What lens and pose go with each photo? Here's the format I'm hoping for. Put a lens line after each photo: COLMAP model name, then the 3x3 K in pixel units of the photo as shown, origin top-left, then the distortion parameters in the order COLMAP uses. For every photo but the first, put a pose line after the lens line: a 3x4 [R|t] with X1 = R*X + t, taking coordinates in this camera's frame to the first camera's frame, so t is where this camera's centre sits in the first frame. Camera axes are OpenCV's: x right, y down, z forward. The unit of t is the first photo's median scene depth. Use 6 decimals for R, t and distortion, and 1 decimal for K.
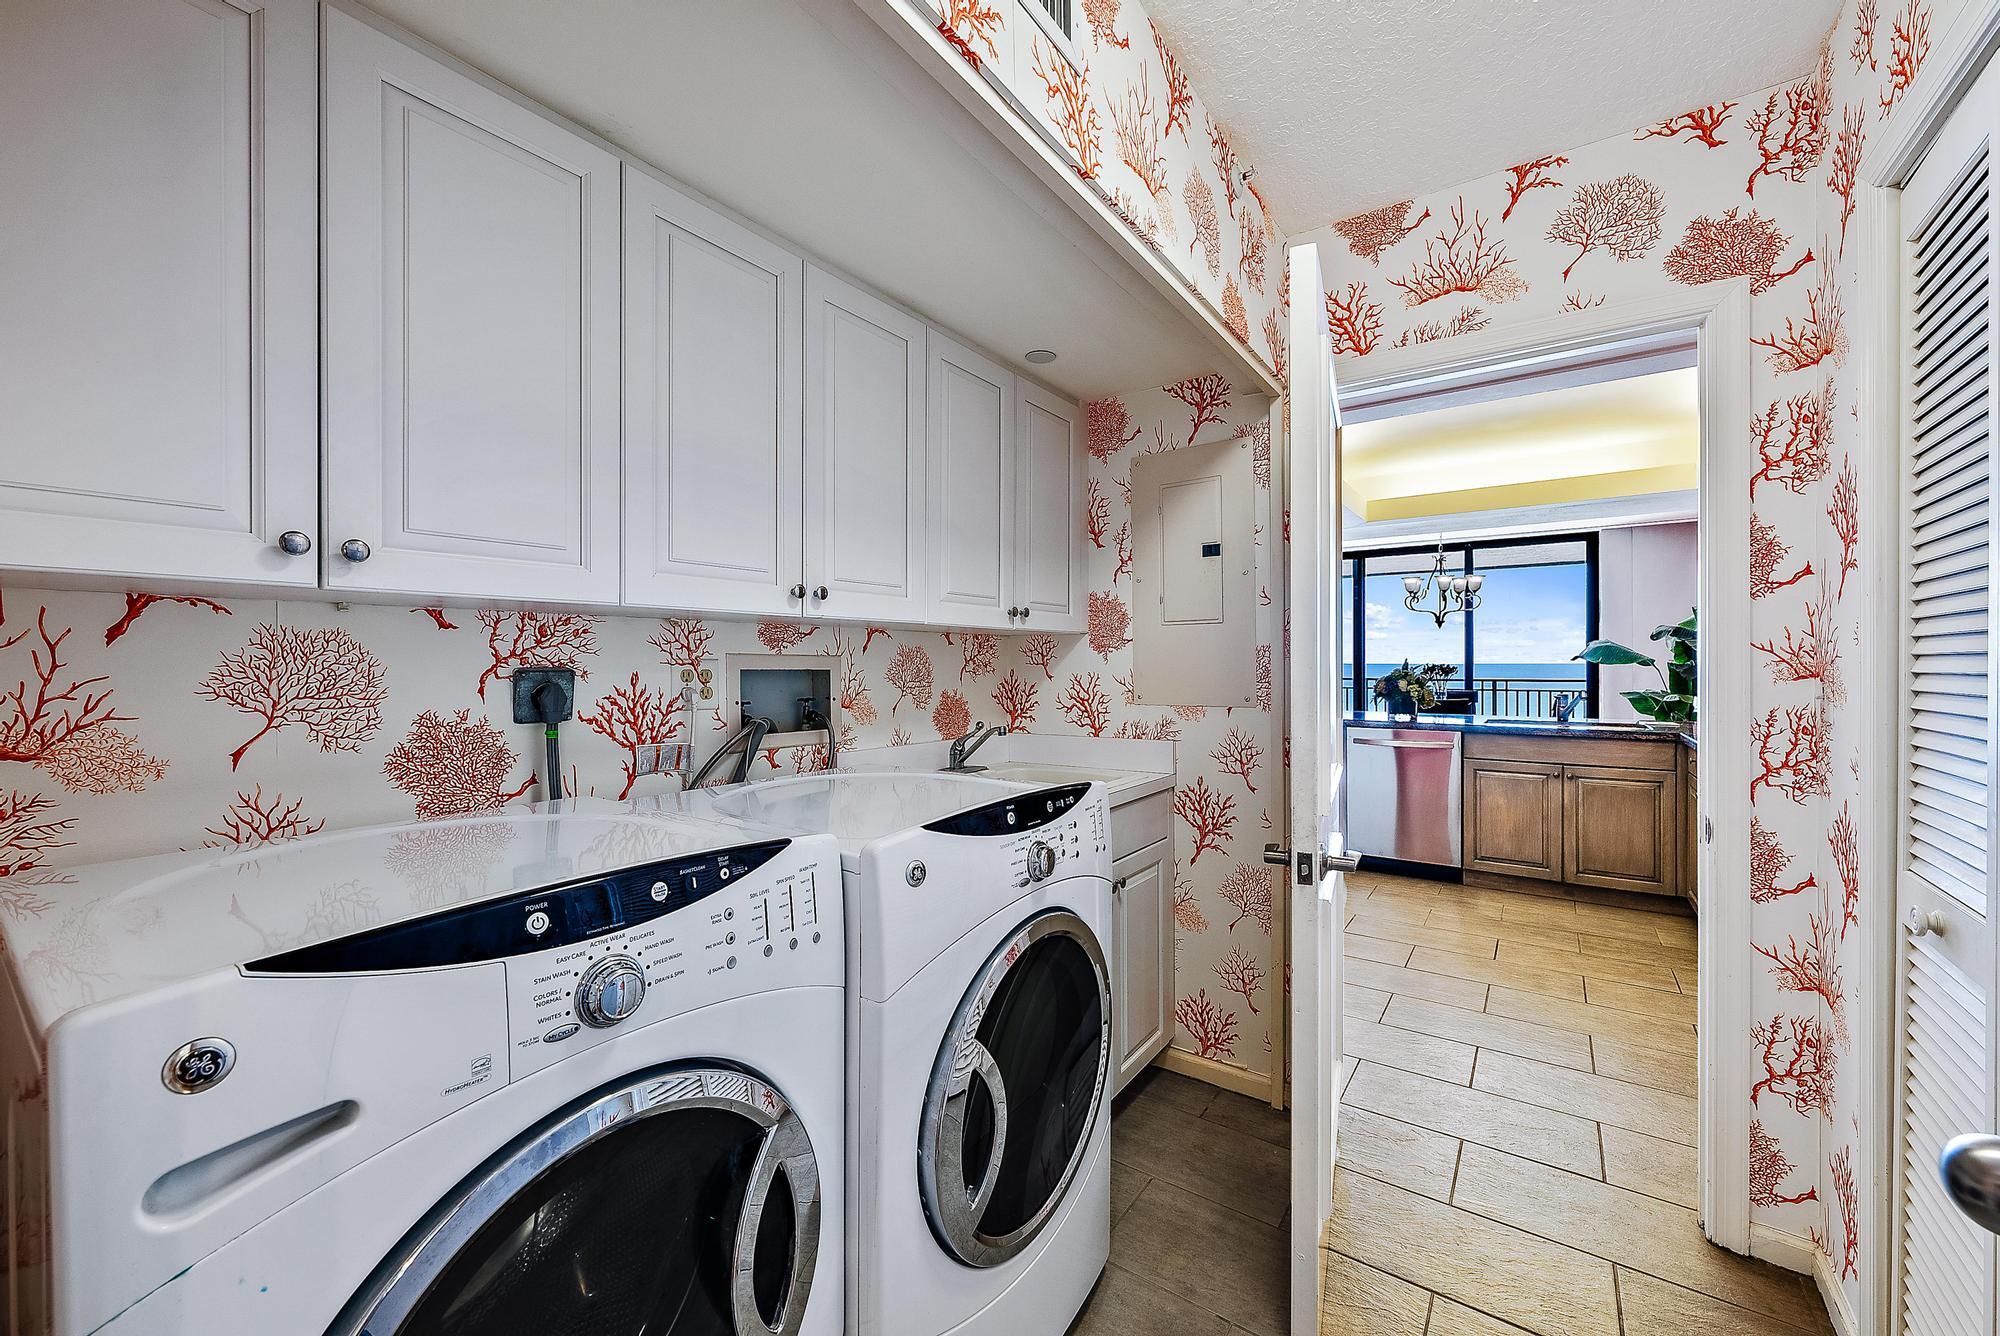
lens RADIAL K [[768.2, 0, 1008.9], [0, 768.2, 665.9], [0, 0, 1]] dist [-0.000279, -0.000018]
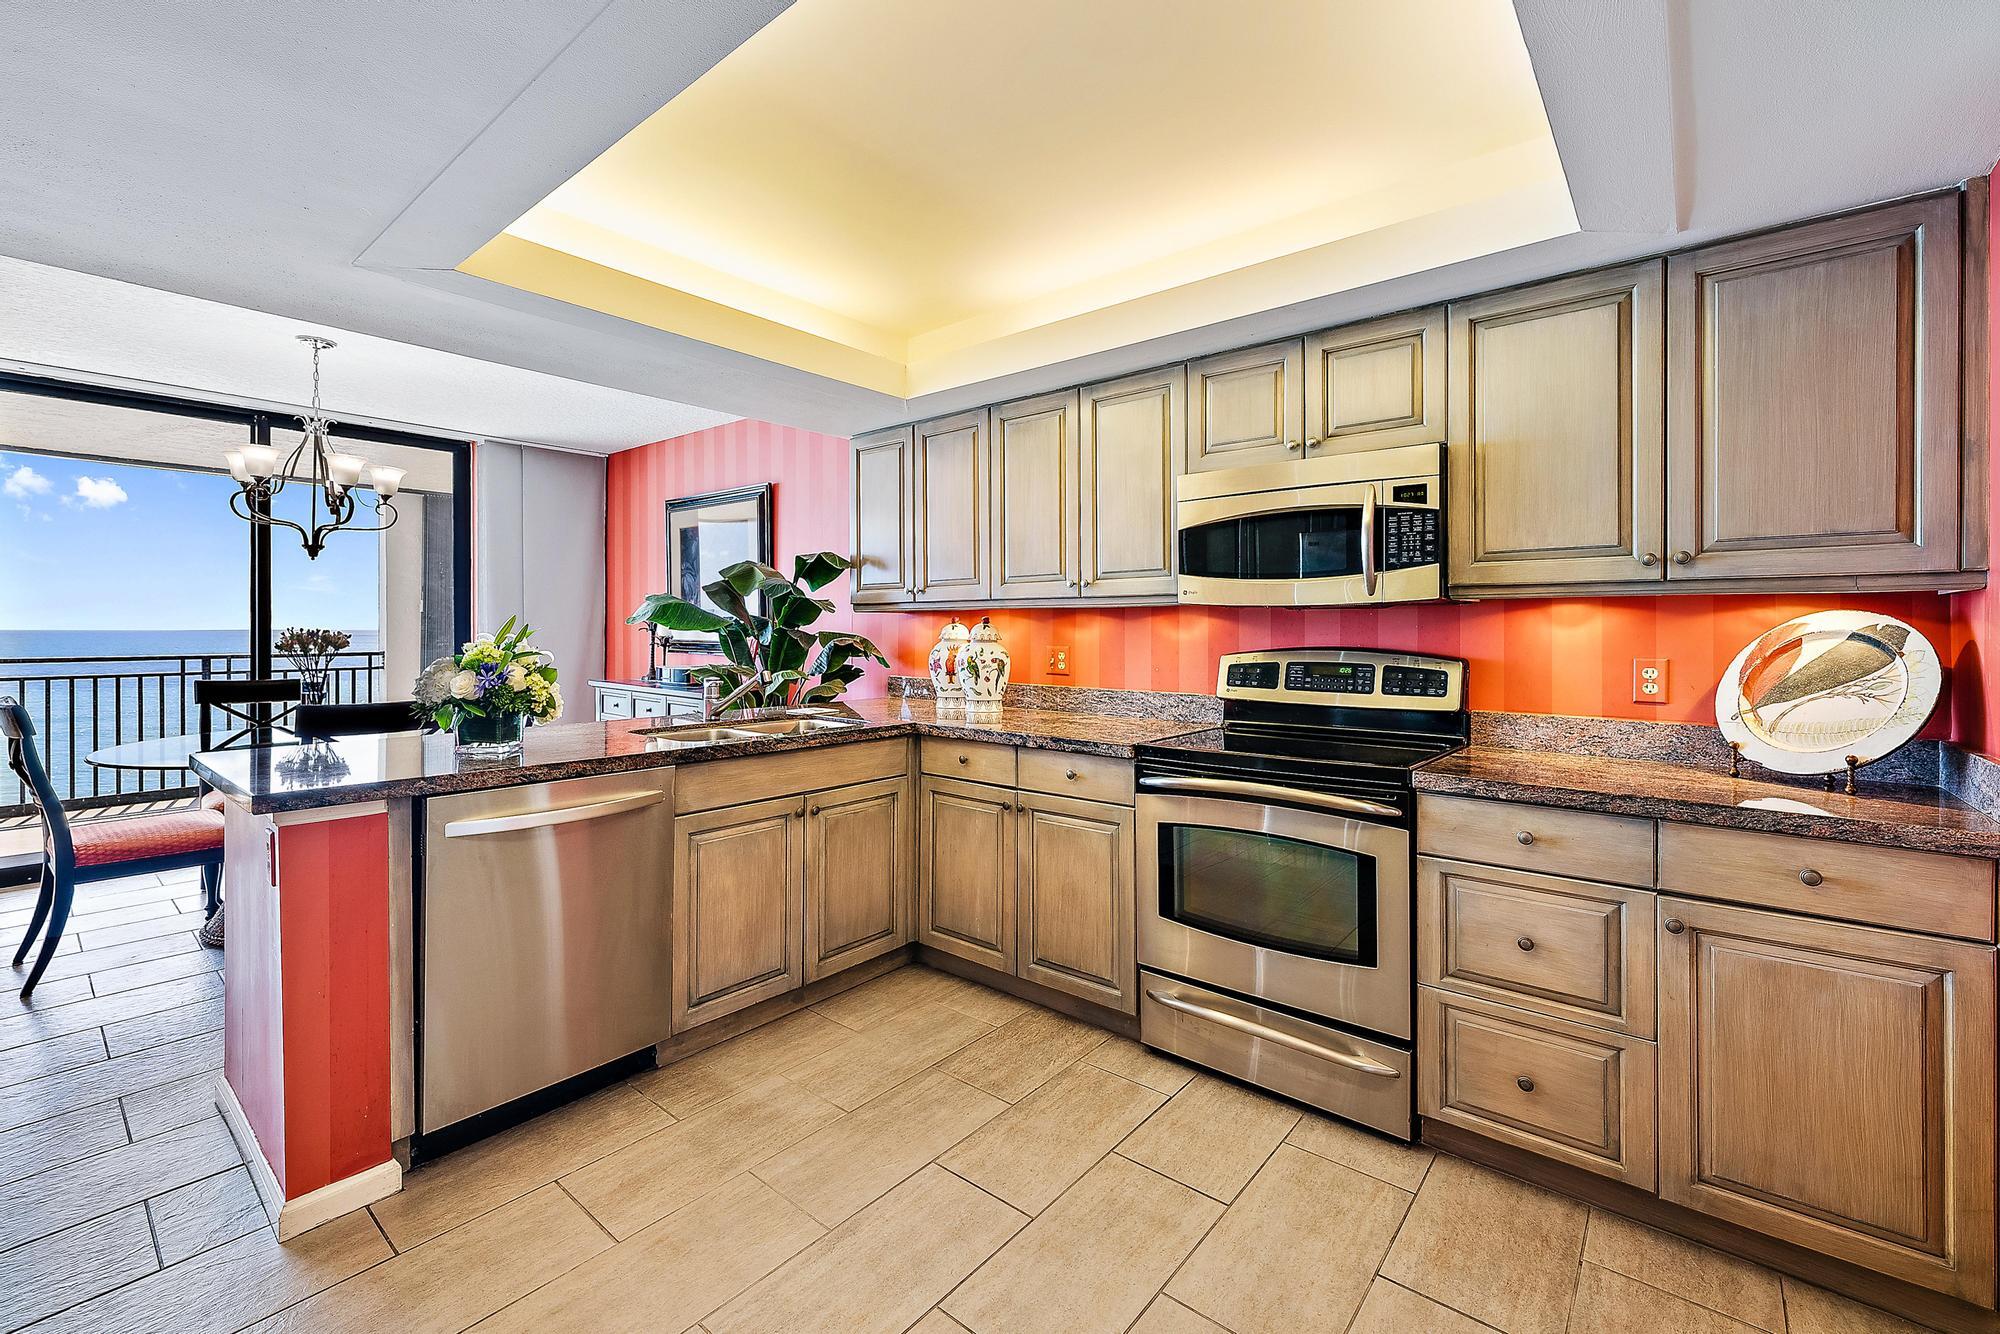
lens RADIAL K [[840.3, 0, 1006.1], [0, 840.3, 634.2], [0, 0, 1]] dist [-0.000661, -0.000252]
pose [[0.083609, -0.001244, 0.996498, 0.065933], [0.000819, 0.999999, 0.001180, 0.001093], [-0.996498, 0.000717, 0.083610, 0.741417]]
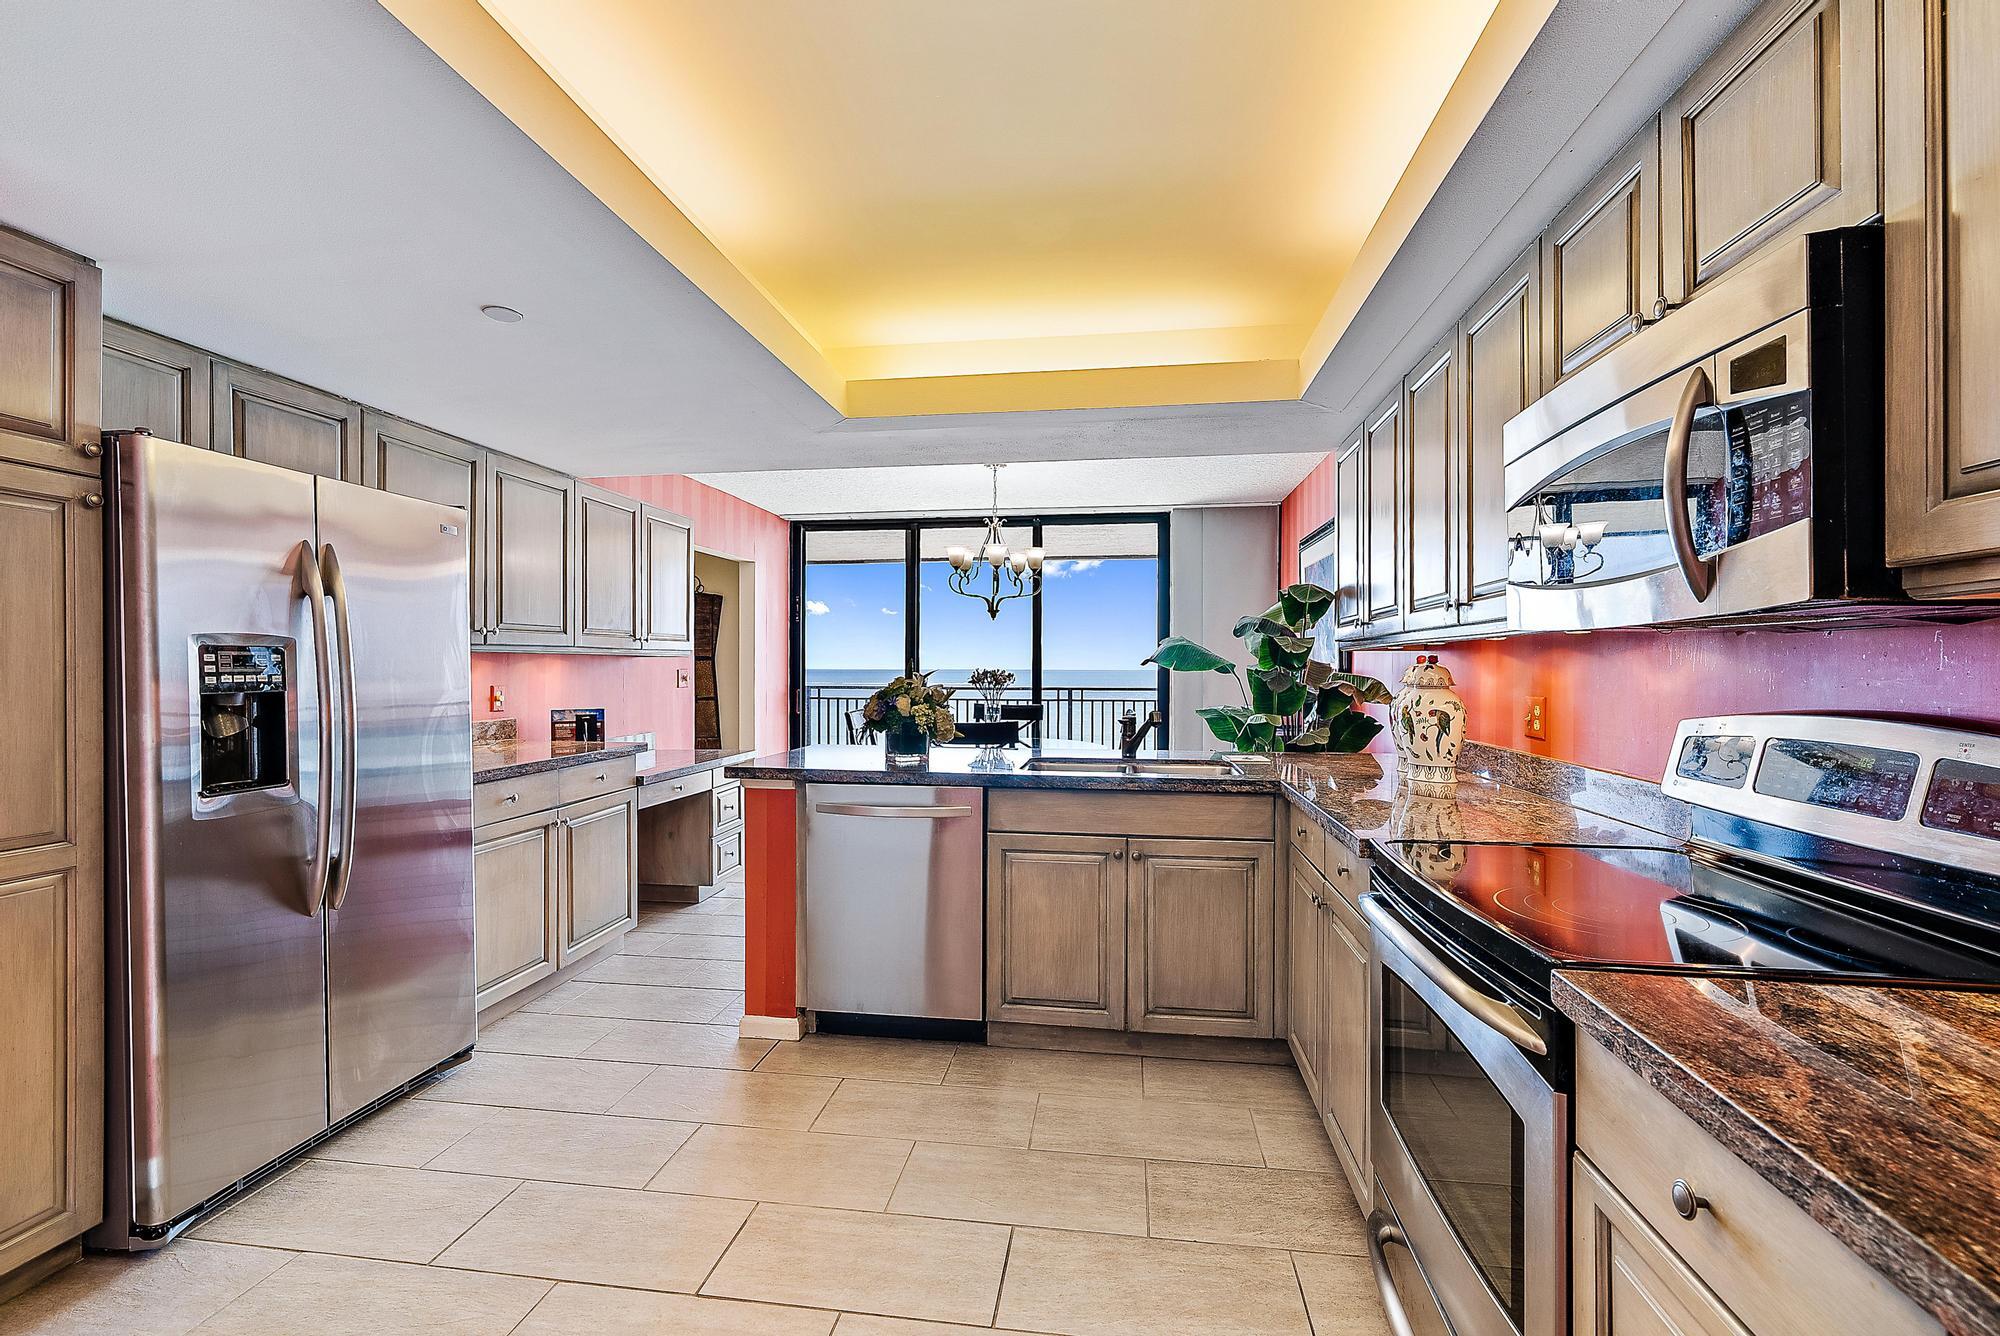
lens RADIAL K [[850.1, 0, 1006.6], [0, 850.1, 673.6], [0, 0, 1]] dist [0.000224, -0.000103]
pose [[0.891161, 0.002783, 0.453679, 0.314731], [-0.004274, 0.999988, 0.002262, -0.001026], [-0.453667, -0.003955, 0.891162, 0.423121]]
